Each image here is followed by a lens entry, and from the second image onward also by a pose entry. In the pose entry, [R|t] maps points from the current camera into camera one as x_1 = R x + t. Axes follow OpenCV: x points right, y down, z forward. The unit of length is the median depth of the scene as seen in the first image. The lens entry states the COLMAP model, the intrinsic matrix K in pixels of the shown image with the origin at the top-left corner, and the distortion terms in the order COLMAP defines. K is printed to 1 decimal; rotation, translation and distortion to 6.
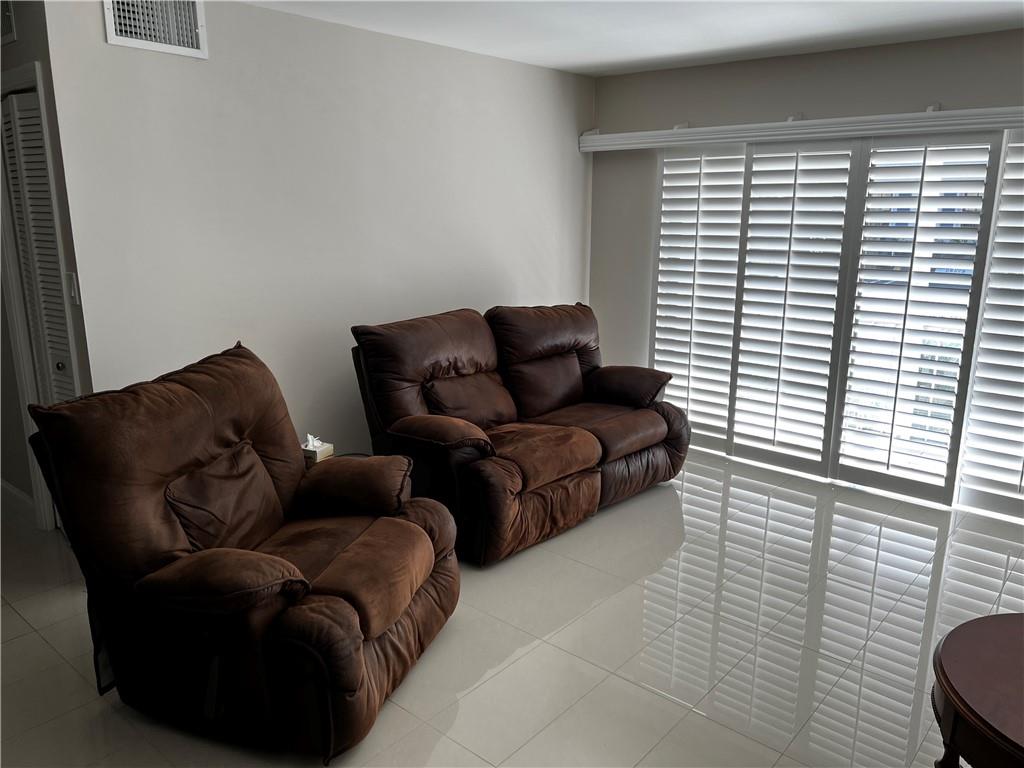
lens RADIAL K [[760.9, 0, 506.2], [0, 760.9, 382.6], [0, 0, 1]] dist [-0.006407, -0.009861]
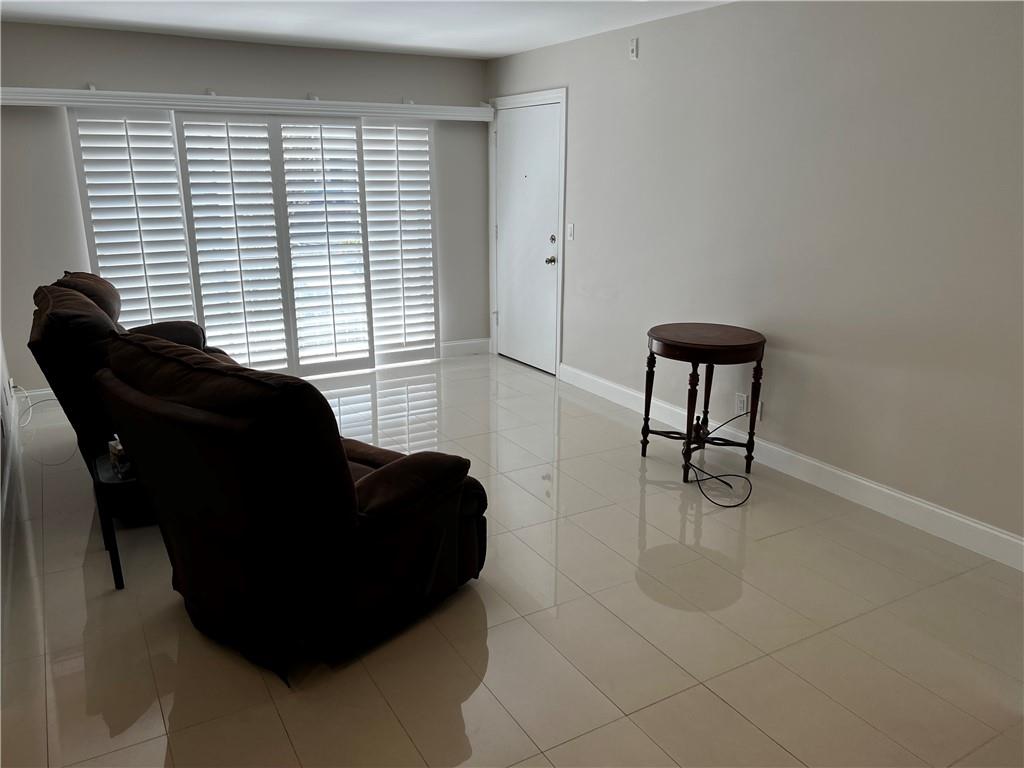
lens RADIAL K [[760.9, 0, 506.2], [0, 760.9, 382.6], [0, 0, 1]] dist [-0.006407, -0.009861]
pose [[0.307648, -0.247897, 0.918640, -0.714888], [0.219581, 0.957902, 0.184955, -0.031830], [-0.925817, 0.144815, 0.349130, 0.228432]]
